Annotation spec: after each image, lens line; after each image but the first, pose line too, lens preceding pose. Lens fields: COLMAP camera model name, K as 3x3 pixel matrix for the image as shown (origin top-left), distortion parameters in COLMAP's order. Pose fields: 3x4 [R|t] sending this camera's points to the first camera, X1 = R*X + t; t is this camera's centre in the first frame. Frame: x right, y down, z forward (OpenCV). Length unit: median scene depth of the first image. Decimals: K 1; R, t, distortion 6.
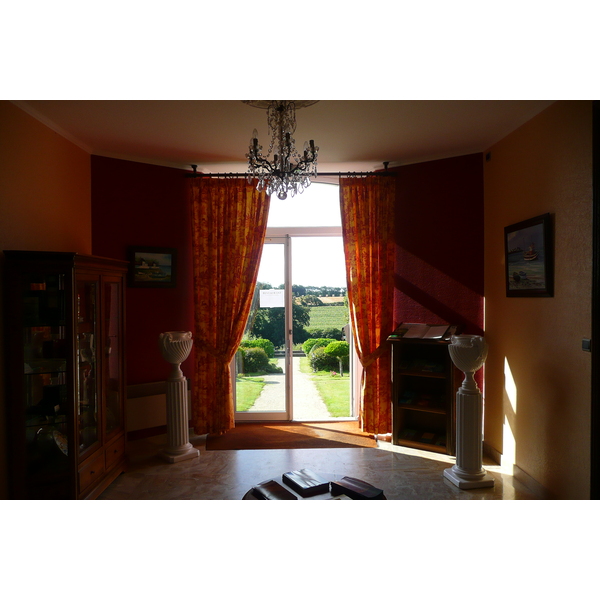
lens RADIAL K [[477.3, 0, 299.8], [0, 477.3, 300.0], [0, 0, 1]] dist [-0.032154, 0.019335]
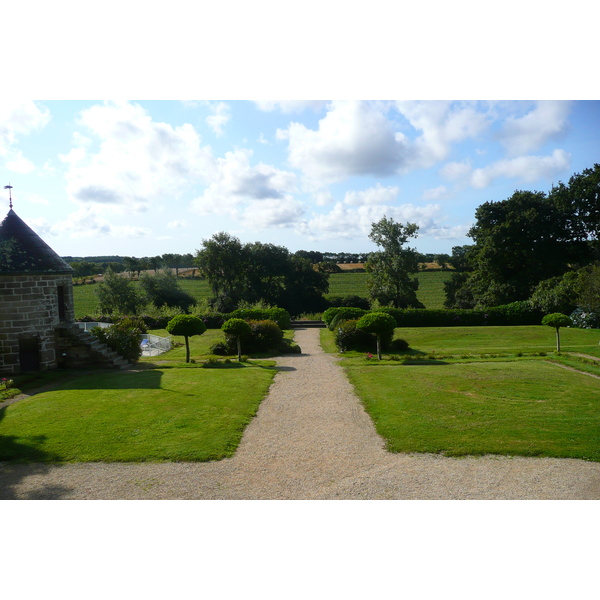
lens RADIAL K [[477.3, 0, 300.1], [0, 477.3, 300.0], [0, 0, 1]] dist [-0.032154, 0.019335]
pose [[0.999401, -0.003567, -0.034421, -0.004613], [0.005869, 0.997735, 0.067014, 0.007375], [0.034104, -0.067175, 0.997158, 0.113844]]
